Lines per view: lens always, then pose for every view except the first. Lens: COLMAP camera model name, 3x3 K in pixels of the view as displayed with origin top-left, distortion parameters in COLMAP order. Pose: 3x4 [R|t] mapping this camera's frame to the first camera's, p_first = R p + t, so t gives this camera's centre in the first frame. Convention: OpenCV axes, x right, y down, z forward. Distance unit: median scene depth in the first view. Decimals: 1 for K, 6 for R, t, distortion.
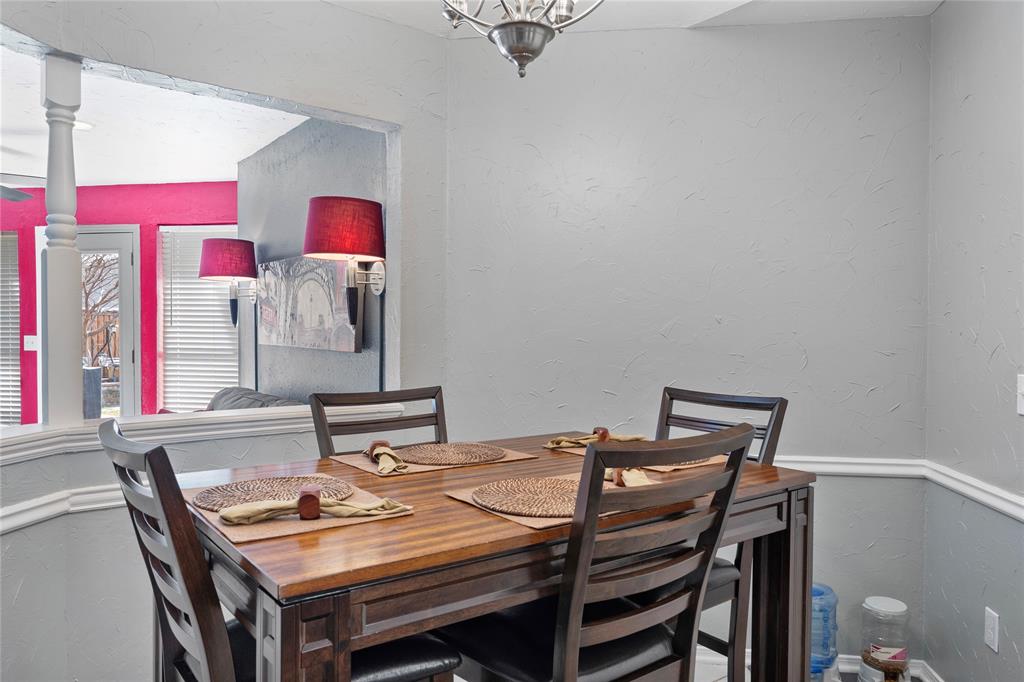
lens RADIAL K [[724.7, 0, 507.1], [0, 724.7, 340.1], [0, 0, 1]] dist [-0.012636, -0.008053]
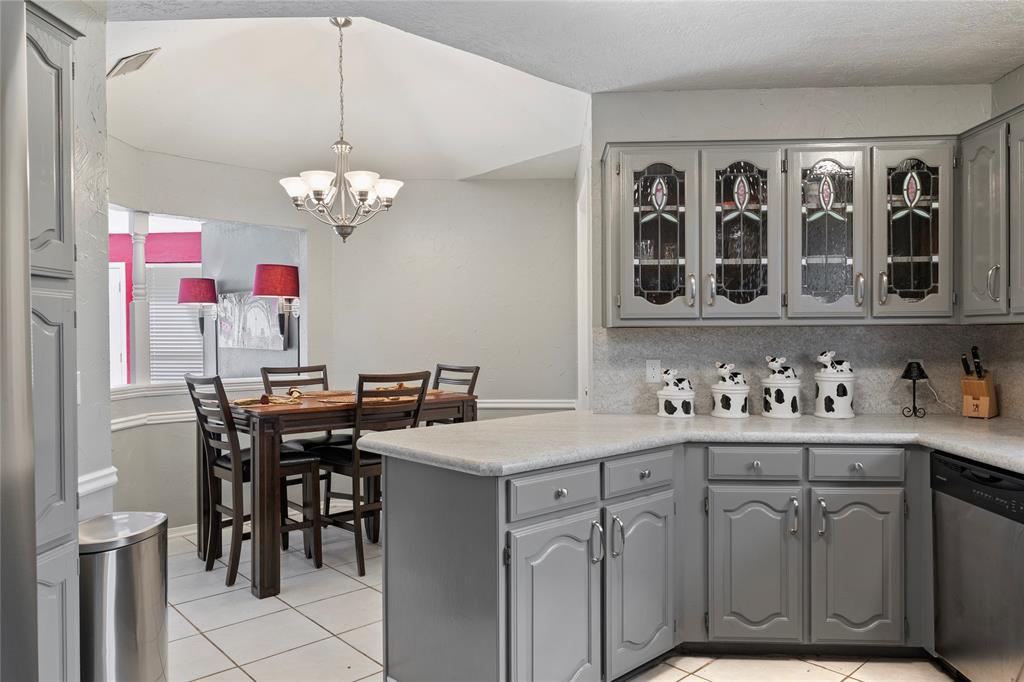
lens RADIAL K [[724.7, 0, 517.7], [0, 724.7, 342.5], [0, 0, 1]] dist [-0.012636, -0.008053]
pose [[0.994993, -0.009867, 0.099455, 0.171678], [0.010130, 0.999946, -0.002139, 0.007441], [-0.099429, 0.003136, 0.995040, -0.761907]]
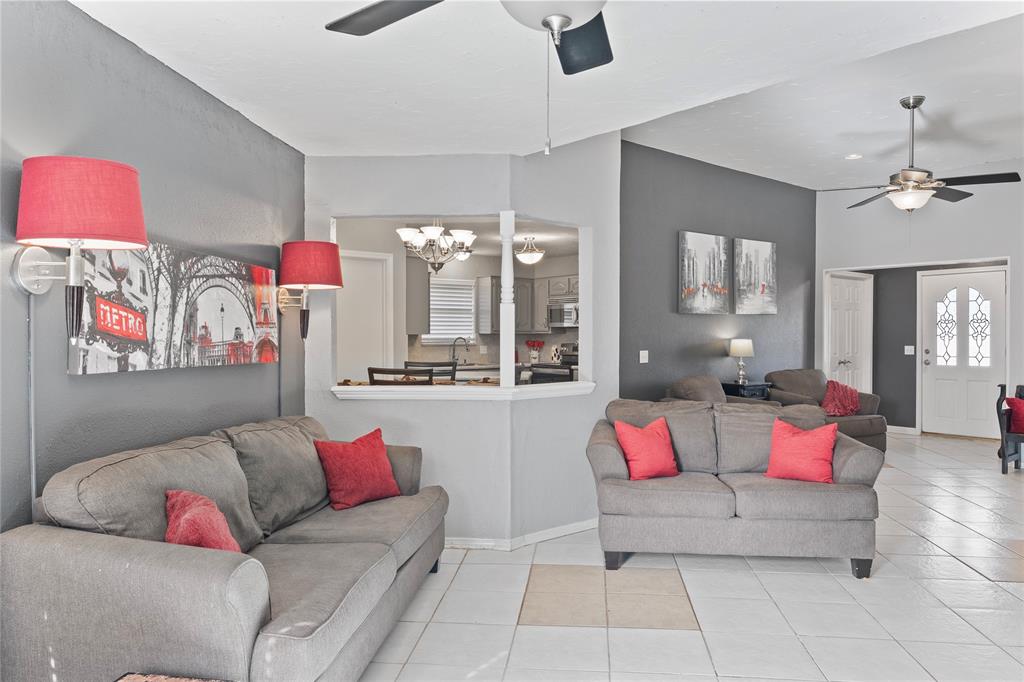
lens RADIAL K [[724.7, 0, 511.5], [0, 724.7, 340.0], [0, 0, 1]] dist [-0.012636, -0.008053]
pose [[-0.743964, -0.008939, 0.668160, -1.278633], [0.002373, 0.999869, 0.016020, -0.036650], [-0.668215, 0.013504, -0.743845, 1.614404]]
